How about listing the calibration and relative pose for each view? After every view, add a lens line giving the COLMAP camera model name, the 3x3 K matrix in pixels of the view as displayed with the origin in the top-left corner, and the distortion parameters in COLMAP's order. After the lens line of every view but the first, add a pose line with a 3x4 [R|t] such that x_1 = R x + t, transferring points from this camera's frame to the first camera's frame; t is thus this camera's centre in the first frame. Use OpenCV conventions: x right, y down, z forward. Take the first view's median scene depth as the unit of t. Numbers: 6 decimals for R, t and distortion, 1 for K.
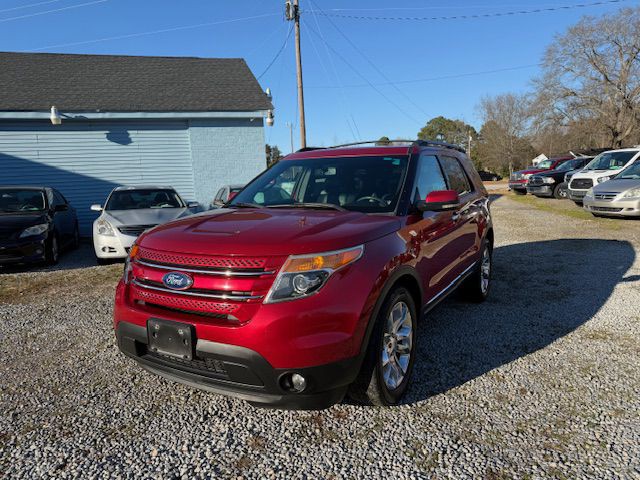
lens RADIAL K [[447.3, 0, 325.0], [0, 447.3, 245.3], [0, 0, 1]] dist [0.030024, -0.035187]
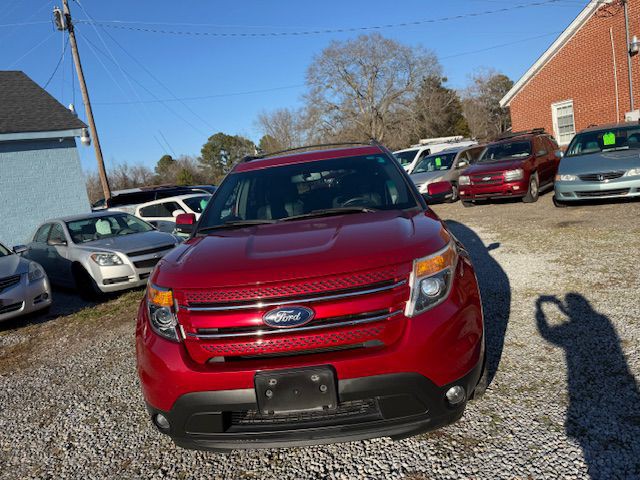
lens RADIAL K [[447.3, 0, 316.5], [0, 447.3, 242.5], [0, 0, 1]] dist [0.030024, -0.035187]
pose [[0.900419, -0.146814, 0.409501, -0.152916], [0.163072, 0.986602, -0.004851, -0.009793], [-0.403302, 0.071146, 0.912297, 0.065746]]
